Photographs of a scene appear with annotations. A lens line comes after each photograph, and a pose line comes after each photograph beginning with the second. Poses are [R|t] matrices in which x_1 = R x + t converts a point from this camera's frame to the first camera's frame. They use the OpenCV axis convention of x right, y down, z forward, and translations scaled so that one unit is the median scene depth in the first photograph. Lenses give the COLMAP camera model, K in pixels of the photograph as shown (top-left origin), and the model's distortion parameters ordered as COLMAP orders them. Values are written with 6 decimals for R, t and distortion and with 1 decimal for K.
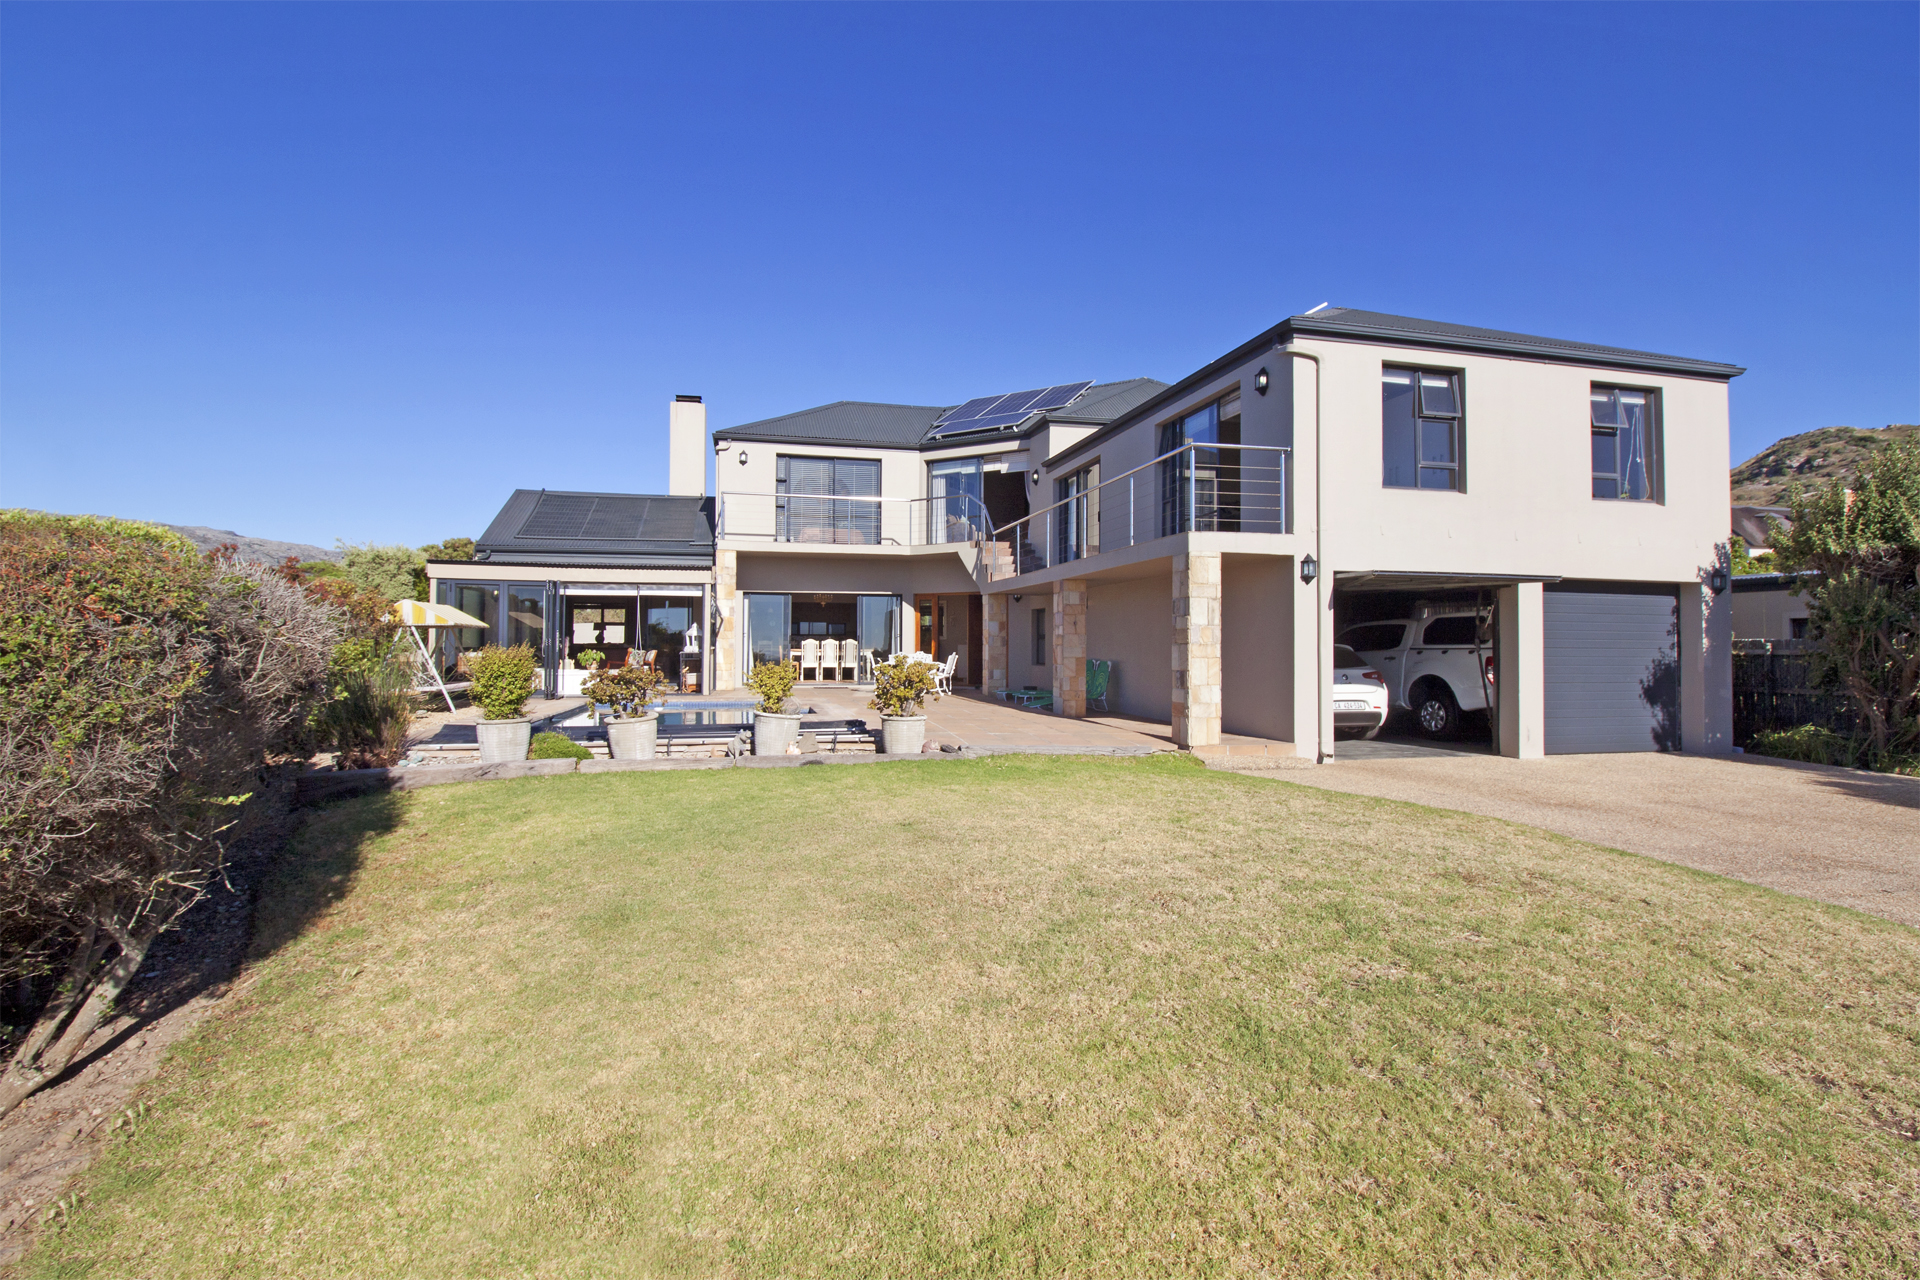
lens RADIAL K [[864.7, 0, 960.0], [0, 864.7, 640.0], [0, 0, 1]] dist [-0.001506, -0.014515]
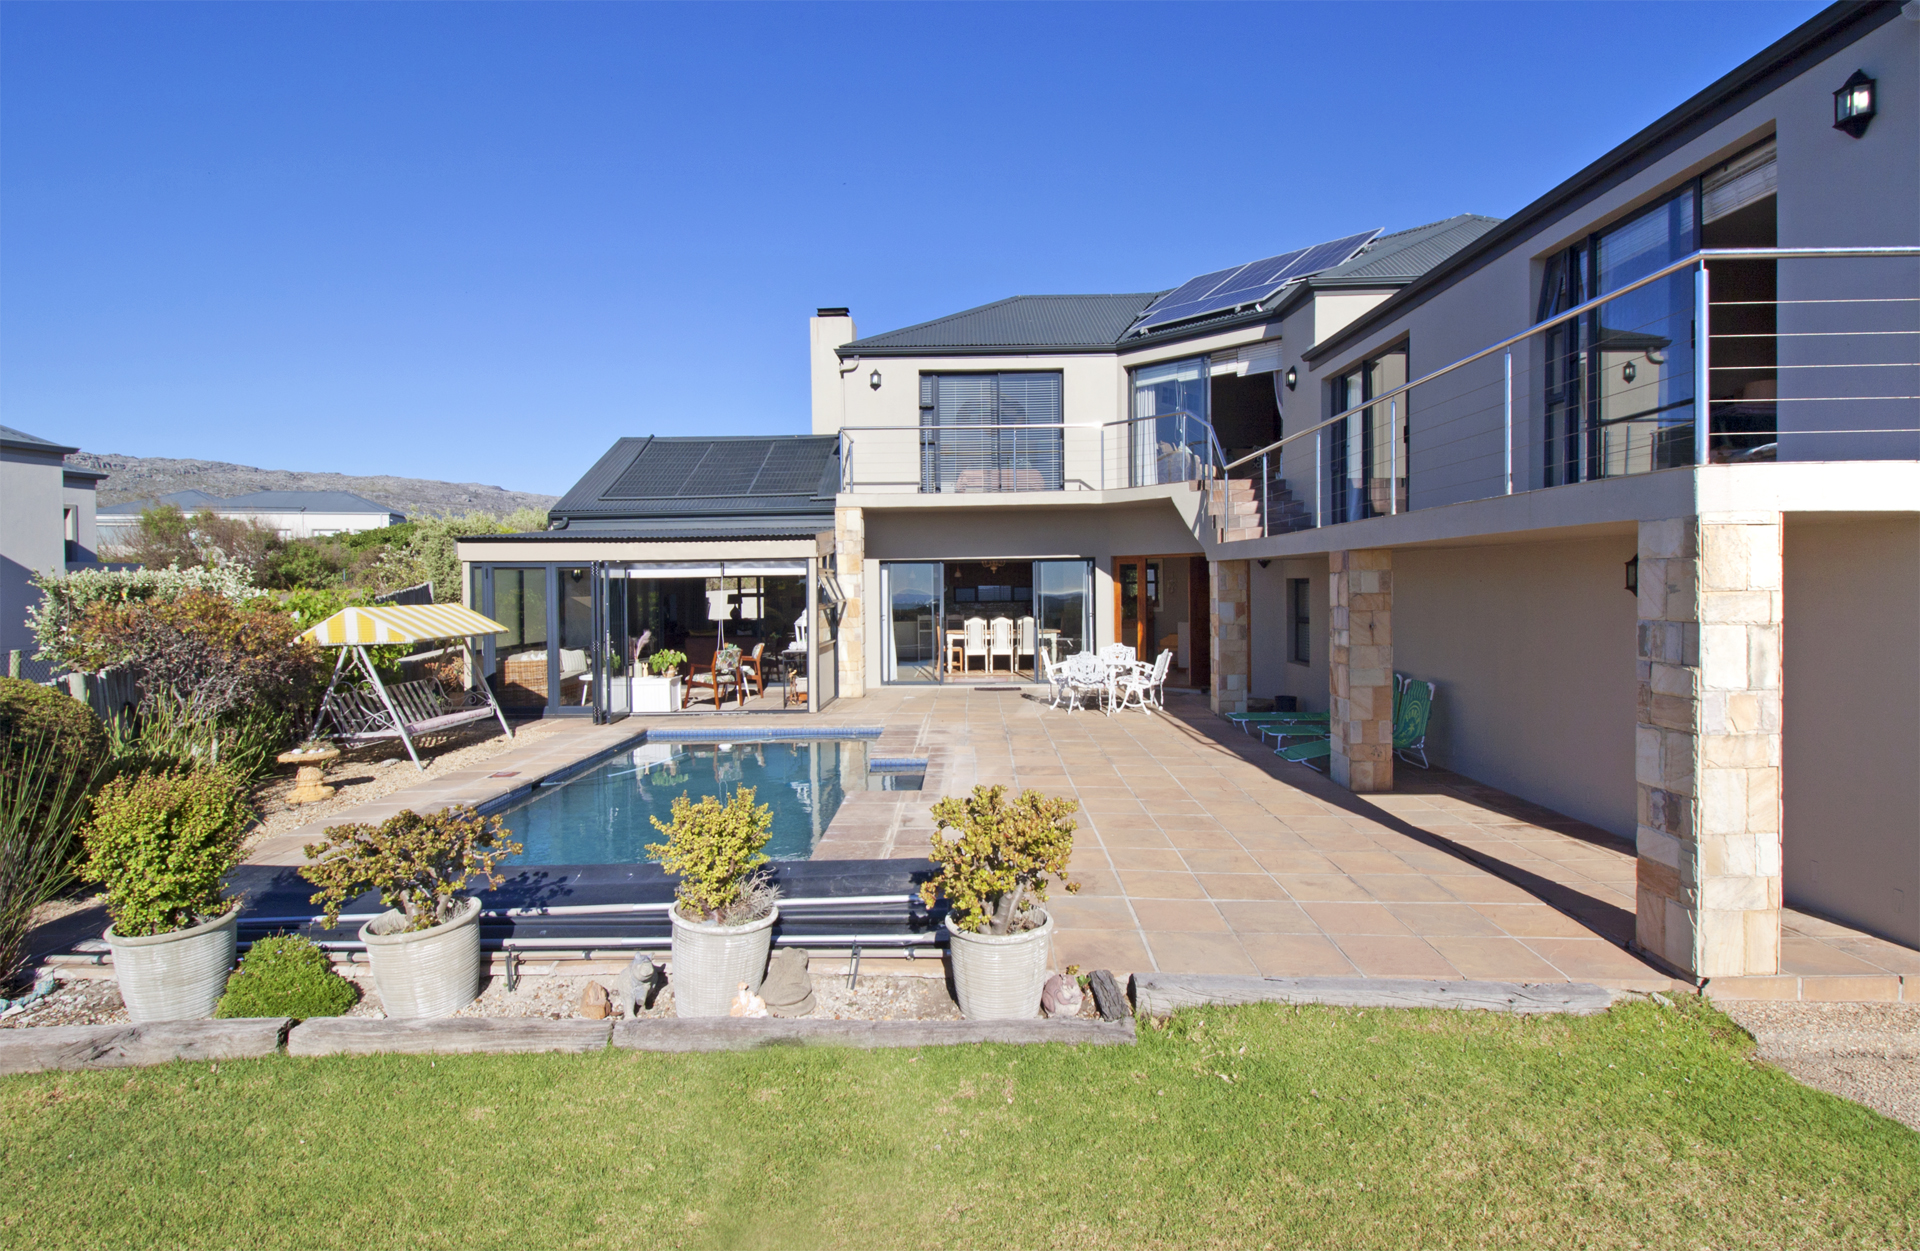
lens RADIAL K [[939.0, 0, 966.4], [0, 939.0, 608.2], [0, 0, 1]] dist [0.002539, -0.000272]
pose [[0.971309, -0.009639, -0.237627, 0.015135], [0.016914, 0.999448, 0.028596, -0.038181], [0.237220, -0.031794, 0.970935, 0.240722]]
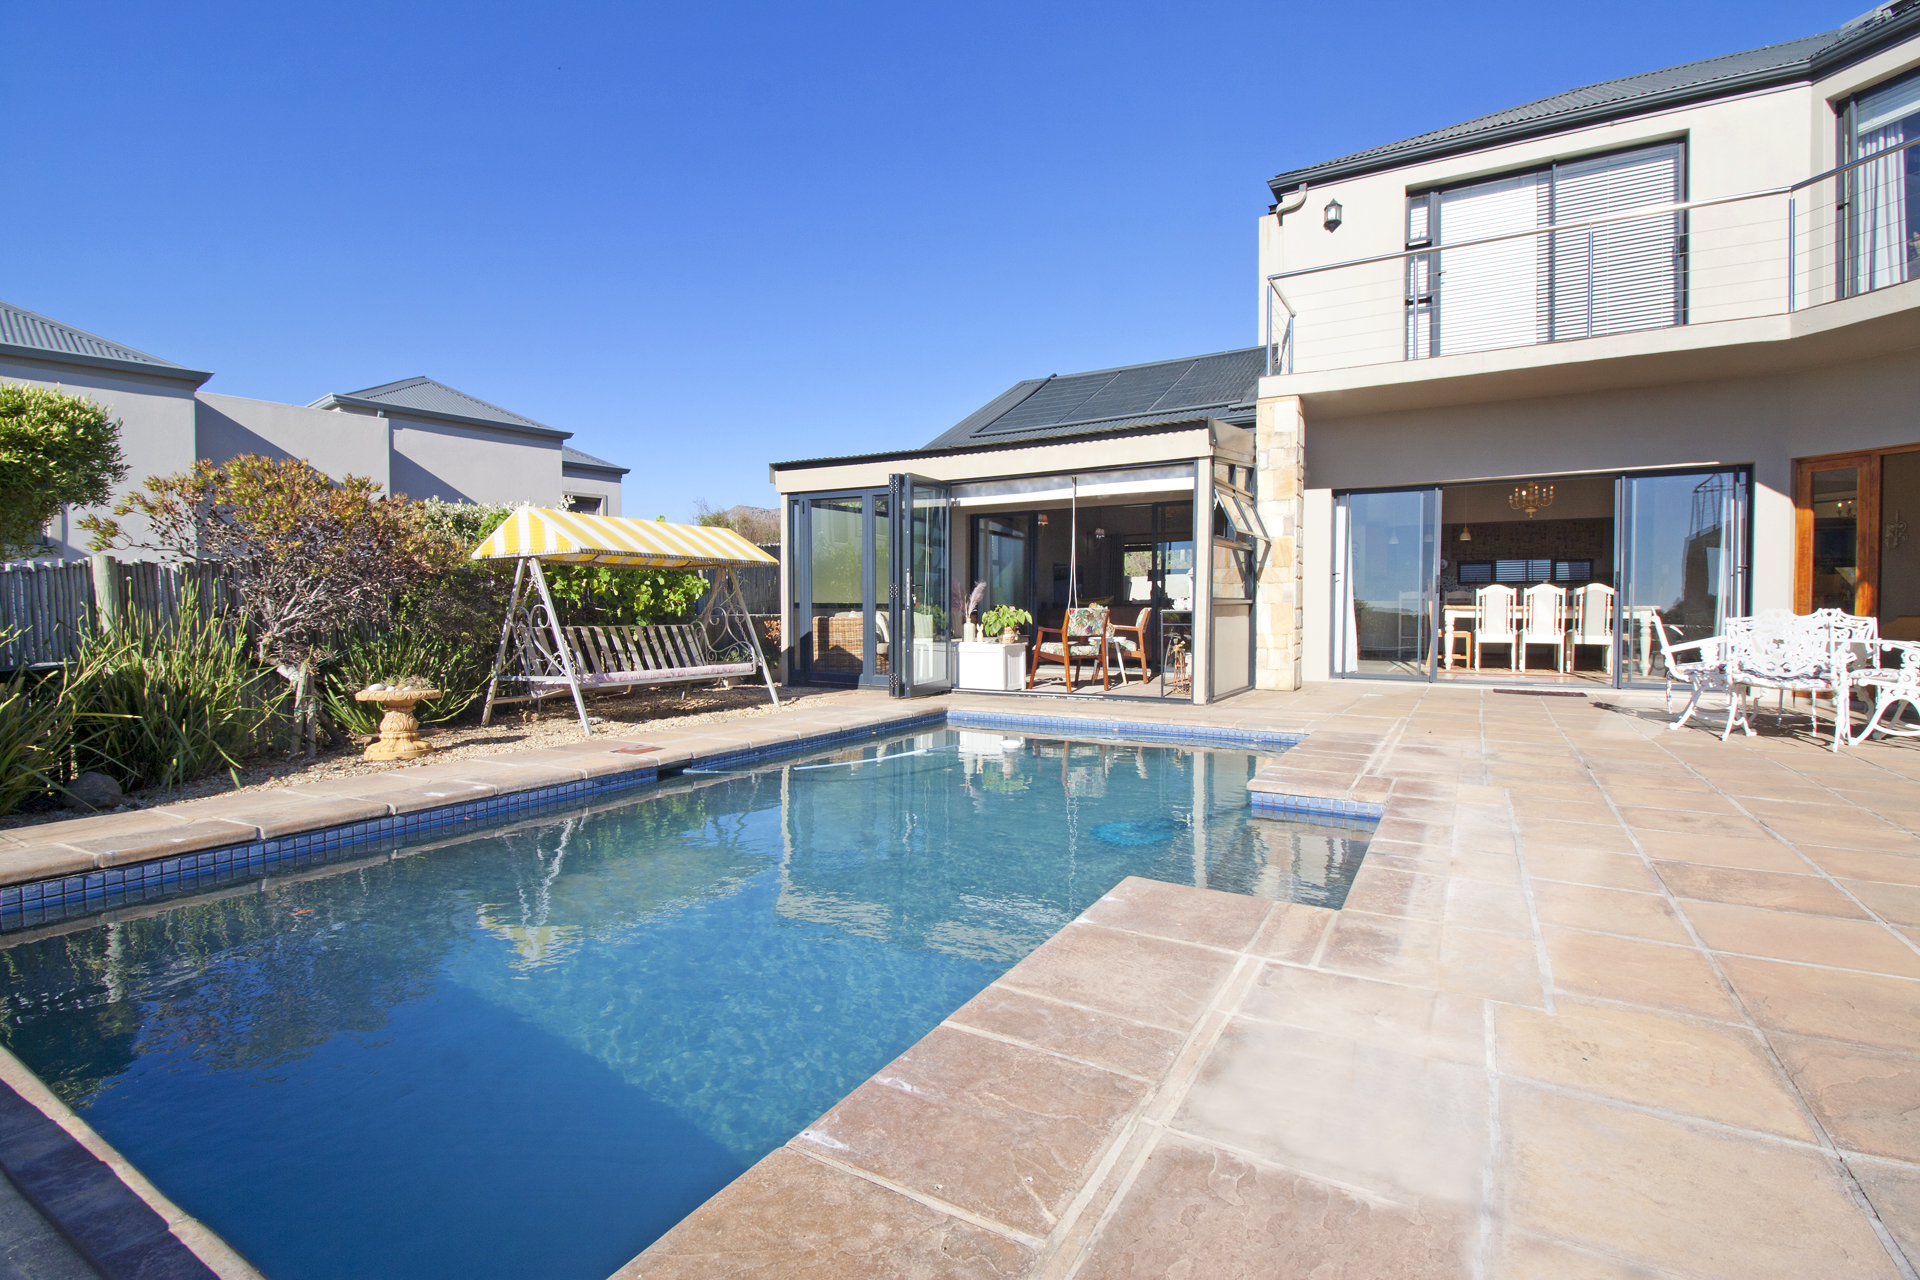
lens RADIAL K [[864.7, 0, 960.0], [0, 864.7, 640.0], [0, 0, 1]] dist [-0.001506, -0.014515]
pose [[0.715280, 0.019413, -0.698568, -0.058460], [0.009008, 0.999275, 0.036993, 0.010770], [0.698780, -0.032753, 0.714587, 0.518153]]
